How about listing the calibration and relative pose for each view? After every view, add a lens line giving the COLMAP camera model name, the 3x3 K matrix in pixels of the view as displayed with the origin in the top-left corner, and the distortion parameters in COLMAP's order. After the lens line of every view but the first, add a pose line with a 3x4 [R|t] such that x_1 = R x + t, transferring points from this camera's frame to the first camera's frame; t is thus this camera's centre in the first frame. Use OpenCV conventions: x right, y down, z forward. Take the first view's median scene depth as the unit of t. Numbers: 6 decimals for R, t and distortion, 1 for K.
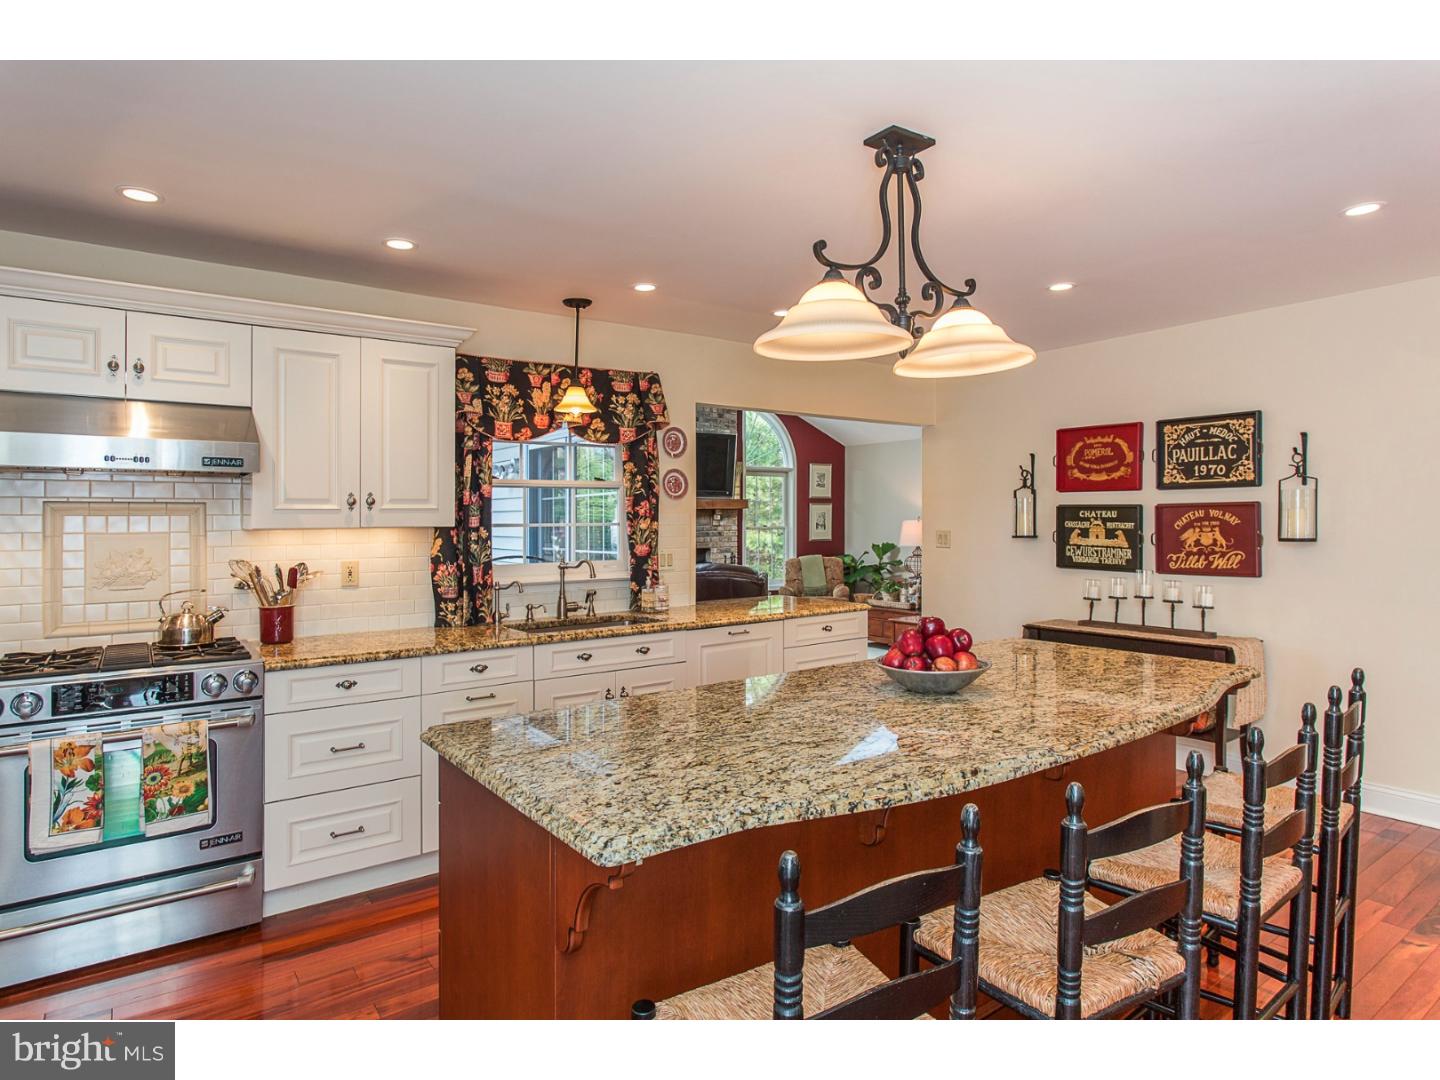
lens RADIAL K [[841.6, 0, 720.7], [0, 841.6, 535.5], [0, 0, 1]] dist [0.002838, -0.000027]
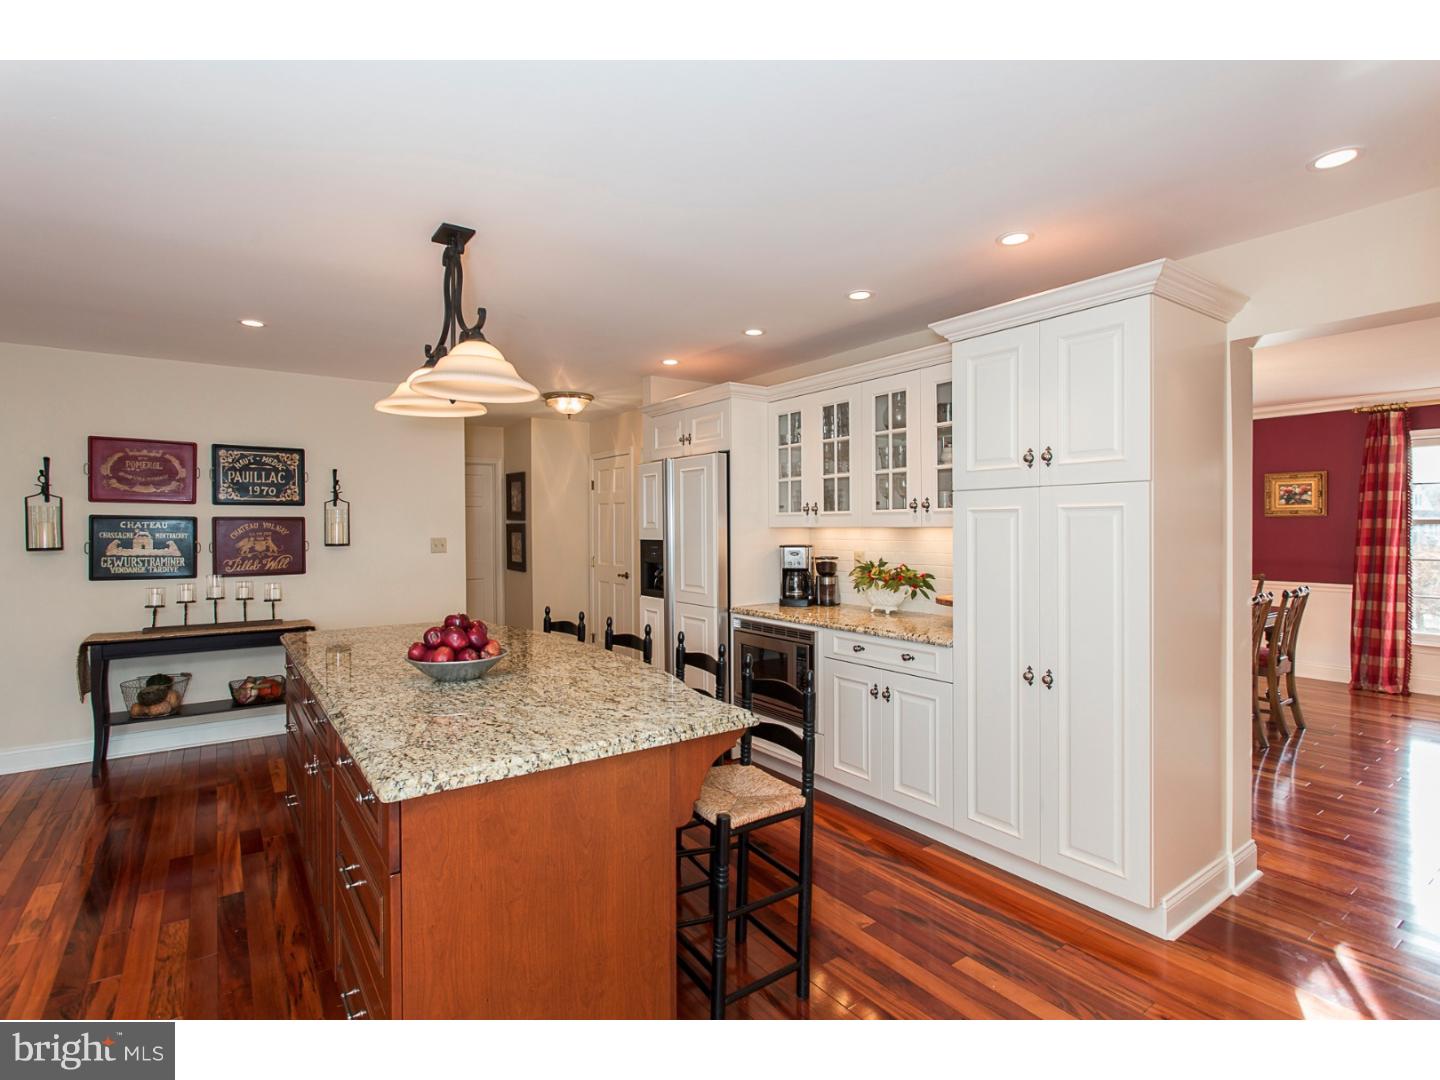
lens RADIAL K [[713.5, 0, 717.2], [0, 713.5, 539.3], [0, 0, 1]] dist [0.004745, 0.000209]
pose [[0.002770, -0.005208, 0.999983, -0.432152], [0.022470, 0.999734, 0.005145, 0.003451], [-0.999744, 0.022455, 0.002887, 0.298713]]
